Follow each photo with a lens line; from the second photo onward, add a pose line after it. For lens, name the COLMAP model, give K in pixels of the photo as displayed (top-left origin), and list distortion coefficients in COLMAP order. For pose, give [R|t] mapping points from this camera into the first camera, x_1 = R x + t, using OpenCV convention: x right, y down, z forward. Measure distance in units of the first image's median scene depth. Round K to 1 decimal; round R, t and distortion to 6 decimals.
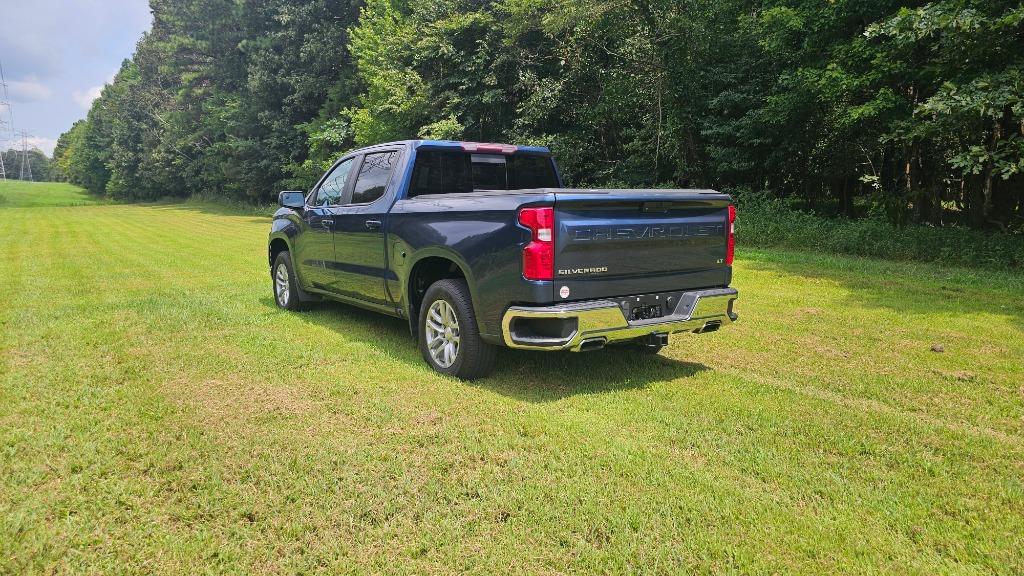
lens RADIAL K [[712.0, 0, 507.8], [0, 712.0, 291.6], [0, 0, 1]] dist [0.041876, -0.041454]
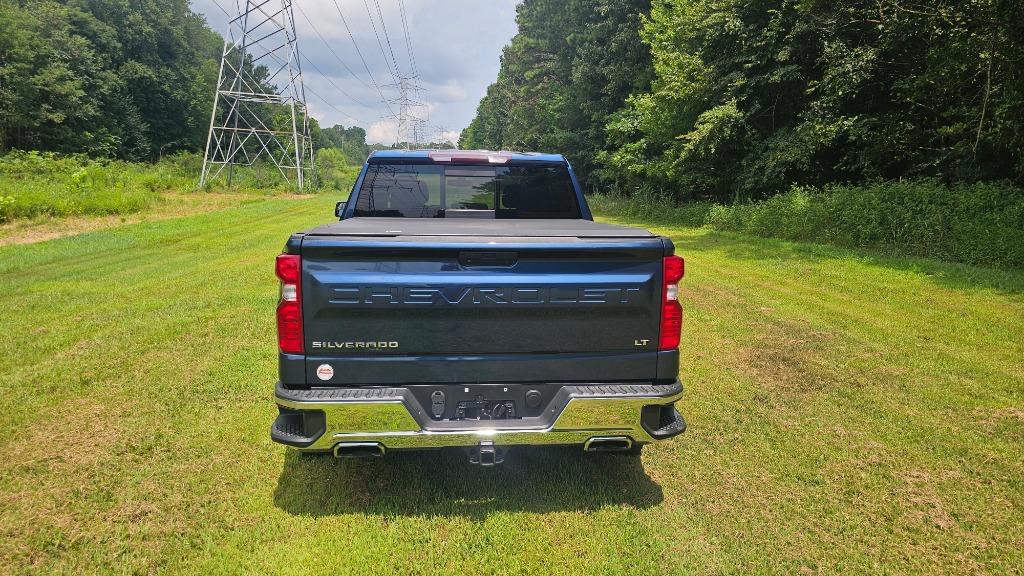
lens RADIAL K [[712.0, 0, 512.2], [0, 712.0, 282.7], [0, 0, 1]] dist [0.041876, -0.041454]
pose [[0.873754, 0.074050, -0.480698, 0.123745], [-0.069776, 0.997203, 0.026786, -0.025803], [0.481337, 0.010136, 0.876477, 0.096230]]
